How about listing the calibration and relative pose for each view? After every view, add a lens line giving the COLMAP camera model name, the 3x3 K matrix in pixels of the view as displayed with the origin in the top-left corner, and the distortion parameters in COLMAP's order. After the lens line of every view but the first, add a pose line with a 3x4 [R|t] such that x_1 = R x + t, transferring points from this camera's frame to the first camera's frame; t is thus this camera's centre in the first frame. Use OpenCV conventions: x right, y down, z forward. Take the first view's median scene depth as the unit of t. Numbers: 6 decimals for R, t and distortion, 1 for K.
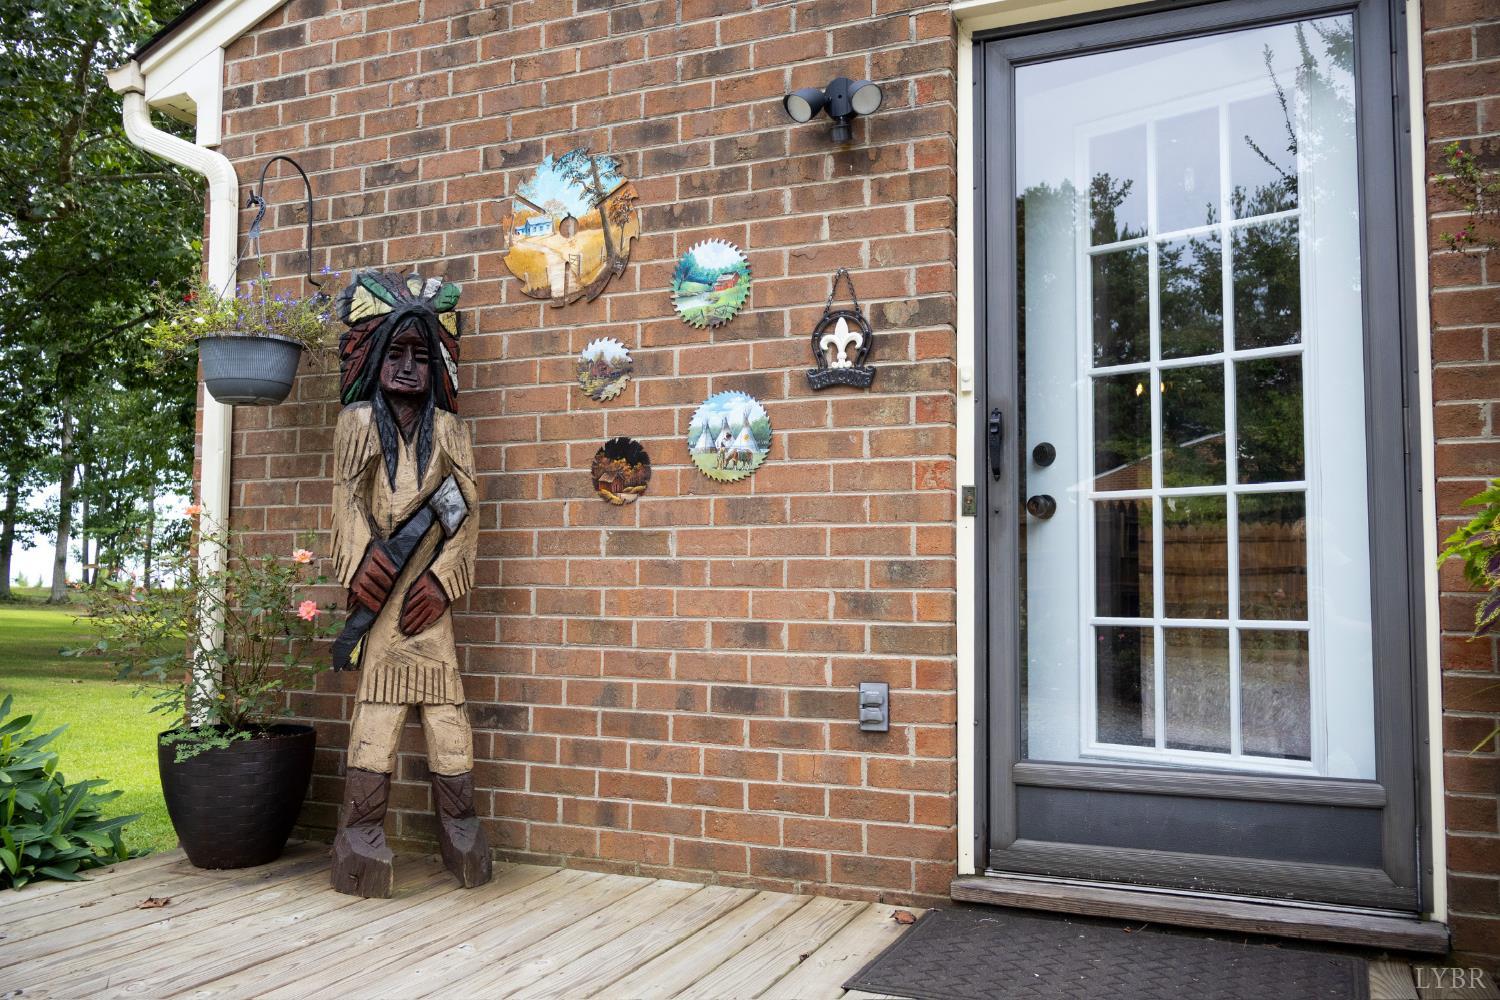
lens RADIAL K [[1246.7, 0, 748.3], [0, 1246.7, 496.9], [0, 0, 1]] dist [0.002692, -0.014864]
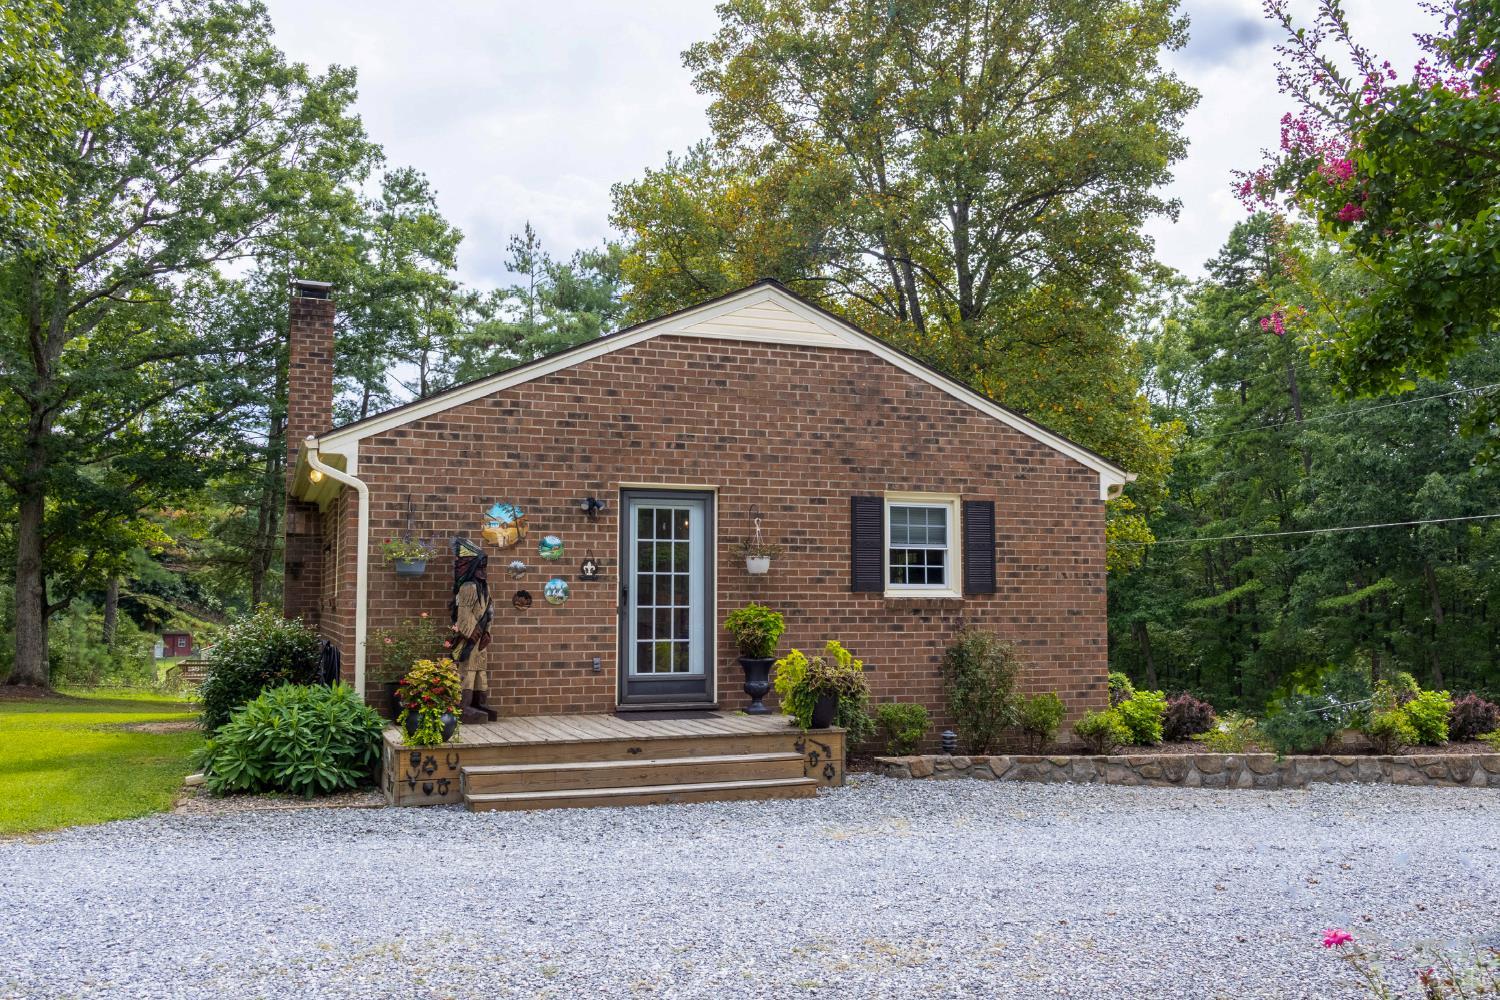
lens RADIAL K [[1246.7, 0, 748.3], [0, 1246.7, 496.9], [0, 0, 1]] dist [0.002692, -0.014864]
pose [[0.714845, 0.054346, 0.697168, -2.097314], [-0.045514, 0.998477, -0.031167, -0.230240], [-0.697800, -0.009451, 0.716230, -1.917665]]
